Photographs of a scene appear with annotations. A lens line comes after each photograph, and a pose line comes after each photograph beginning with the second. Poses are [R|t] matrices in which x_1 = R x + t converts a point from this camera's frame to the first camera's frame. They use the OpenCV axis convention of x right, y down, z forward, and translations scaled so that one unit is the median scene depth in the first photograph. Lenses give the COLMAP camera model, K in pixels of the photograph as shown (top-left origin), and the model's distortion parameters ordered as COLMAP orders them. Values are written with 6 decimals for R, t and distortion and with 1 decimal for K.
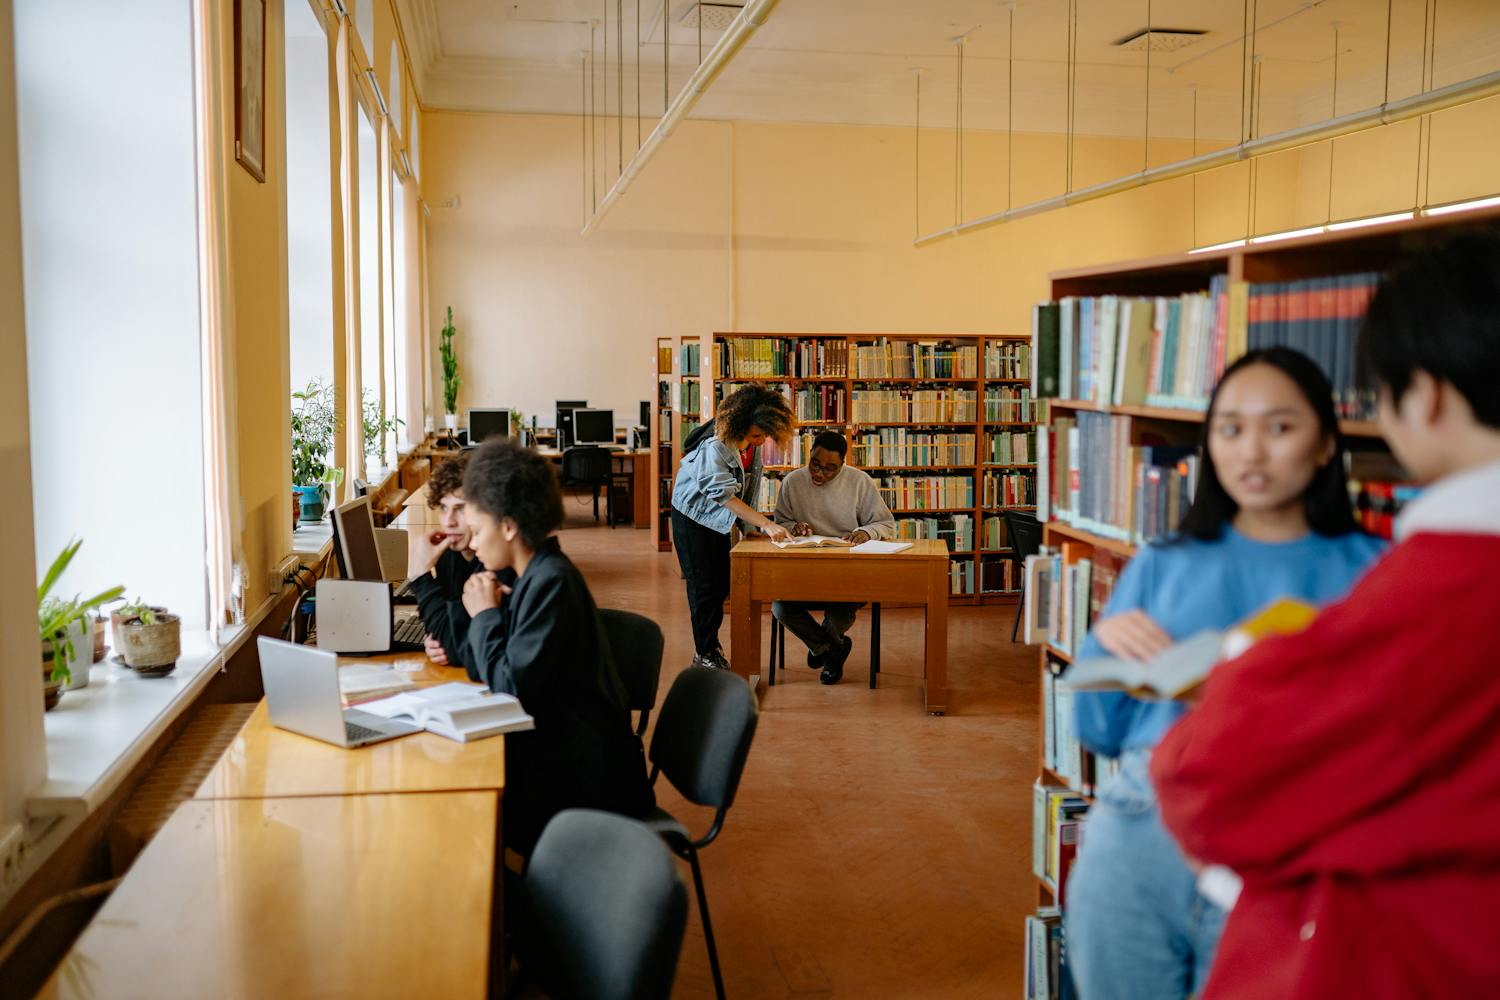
lens RADIAL K [[1539.4, 0, 750.0], [0, 1539.4, 500.0], [0, 0, 1]] dist [-0.010304, 0.005732]
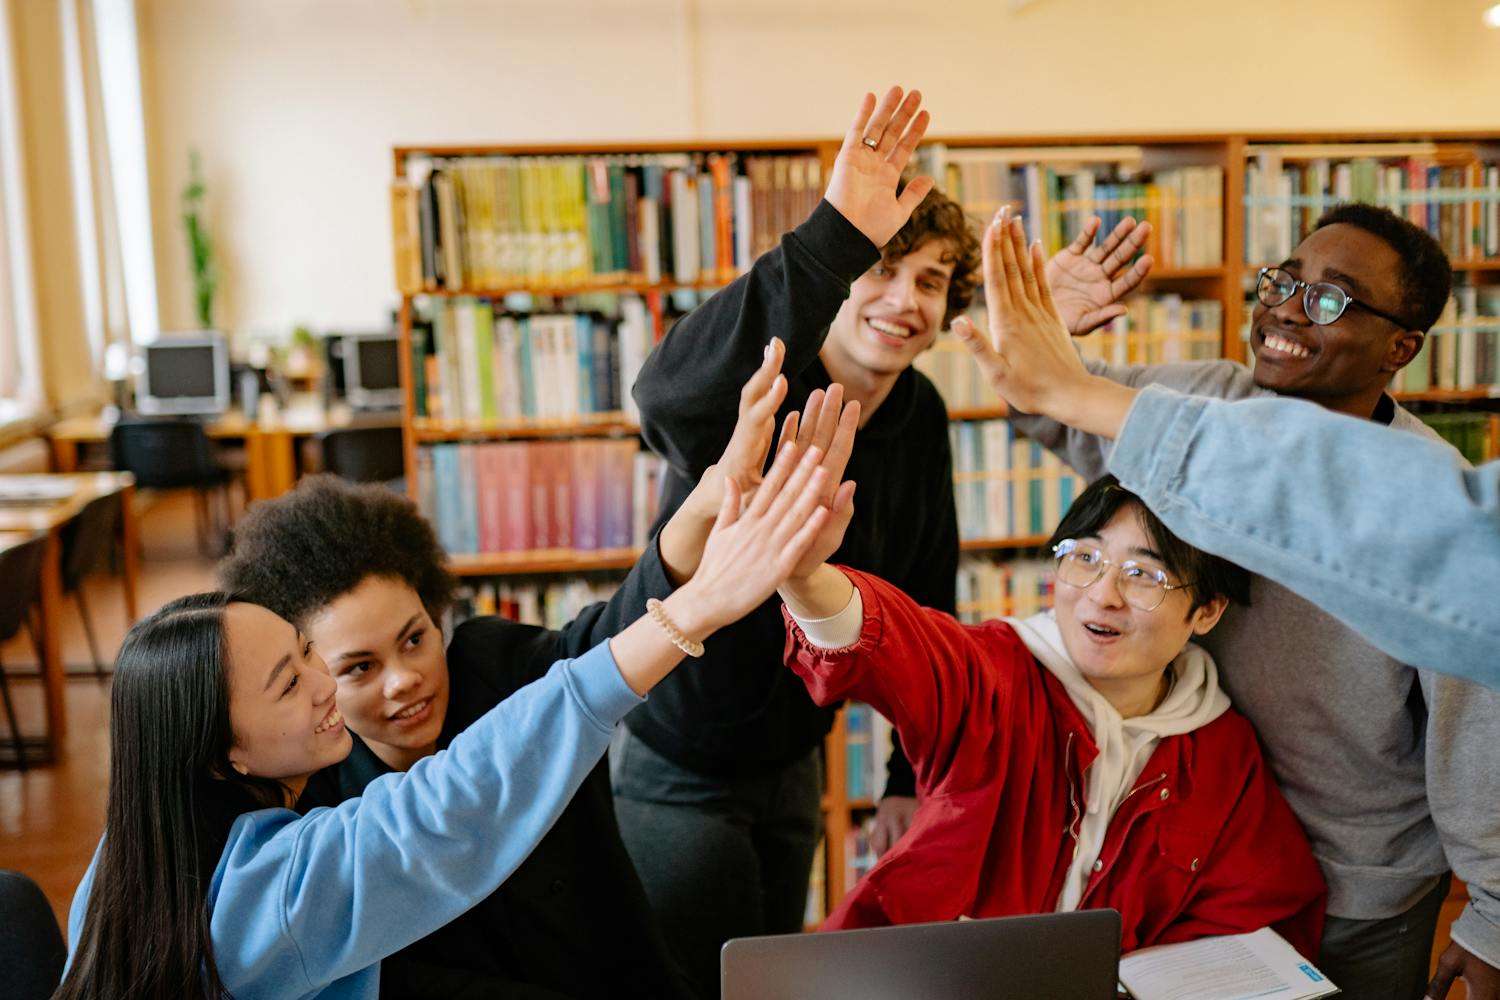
lens RADIAL K [[1539.4, 0, 750.0], [0, 1539.4, 500.0], [0, 0, 1]] dist [-0.010304, 0.005732]
pose [[0.998202, -0.018327, -0.057062, 0.063893], [0.023207, 0.996019, 0.086071, -0.059649], [0.055258, -0.087241, 0.994654, 0.660355]]
